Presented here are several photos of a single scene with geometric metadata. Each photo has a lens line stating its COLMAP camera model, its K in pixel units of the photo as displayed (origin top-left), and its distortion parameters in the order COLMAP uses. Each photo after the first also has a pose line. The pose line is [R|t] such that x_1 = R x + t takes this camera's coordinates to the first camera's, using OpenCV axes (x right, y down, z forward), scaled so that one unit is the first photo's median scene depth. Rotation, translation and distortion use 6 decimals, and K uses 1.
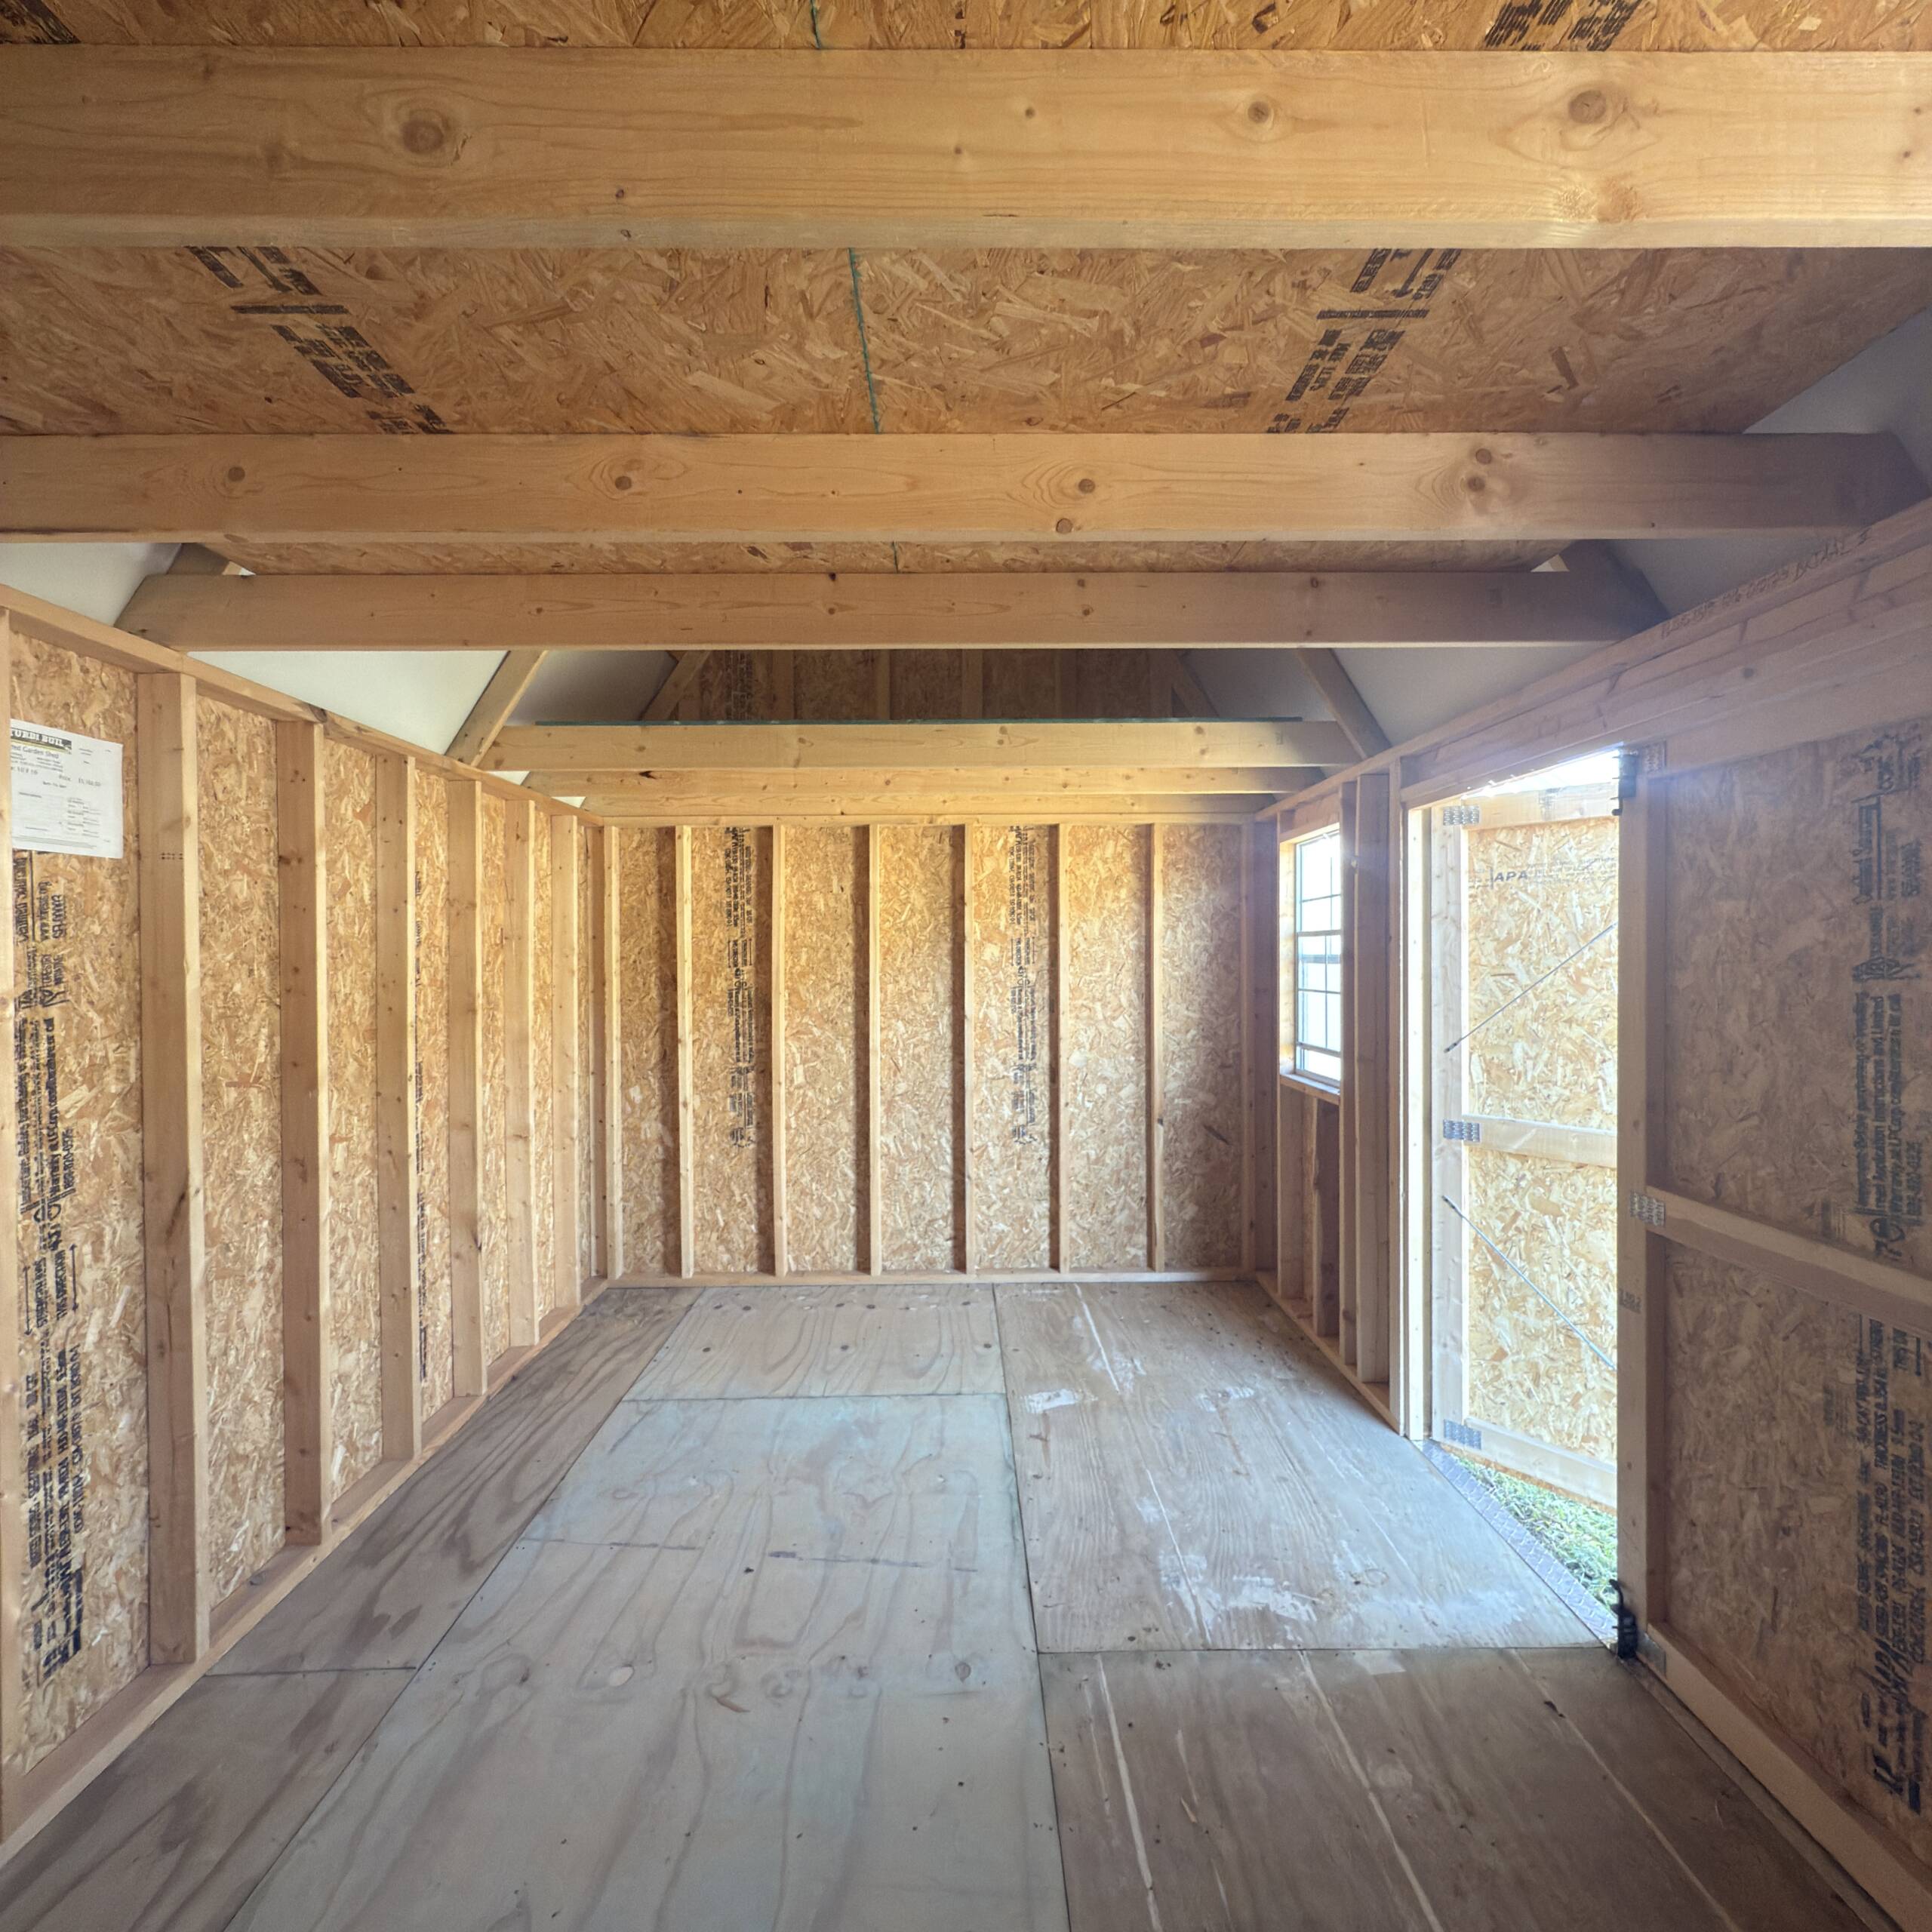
lens RADIAL K [[1035.6, 0, 967.1], [0, 1035.6, 962.4], [0, 0, 1]] dist [0.002717, -0.001458]
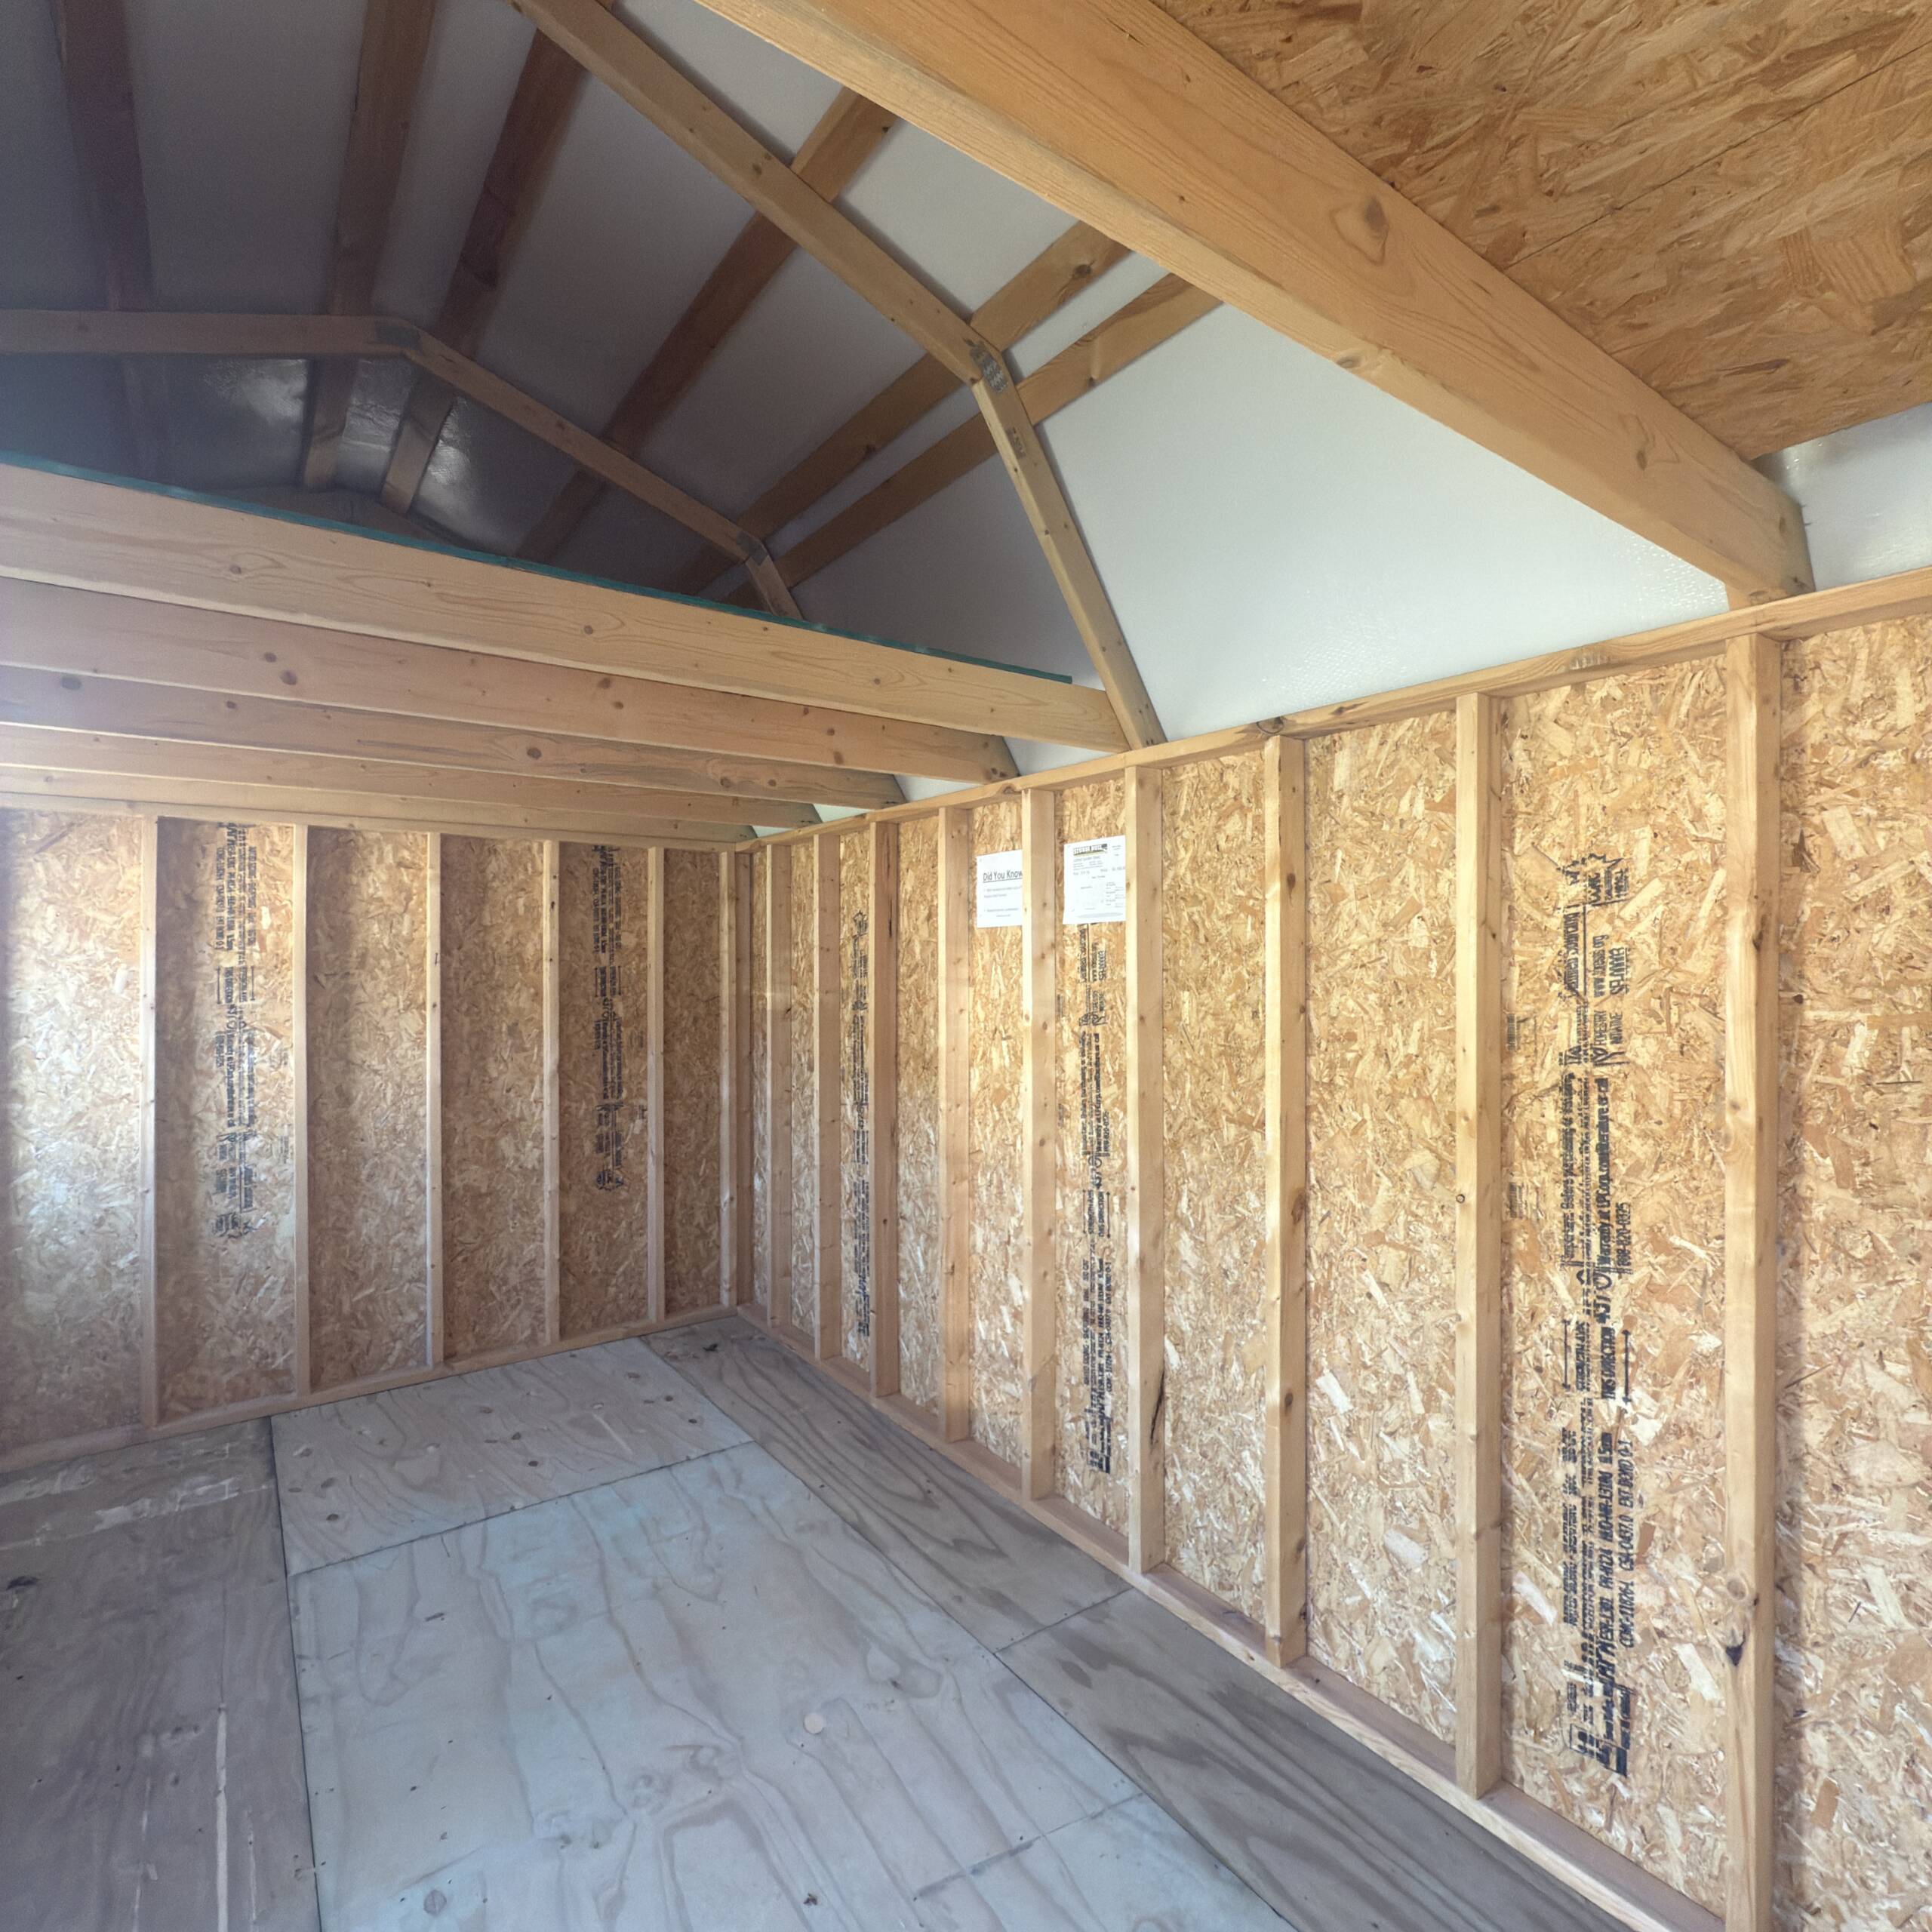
lens RADIAL K [[1035.6, 0, 969.8], [0, 1035.6, 966.5], [0, 0, 1]] dist [0.002717, -0.001458]
pose [[-0.819962, 0.010377, -0.572324, 0.120585], [0.001482, 0.999871, 0.016005, -0.065975], [0.572416, 0.012275, -0.819871, 2.082081]]
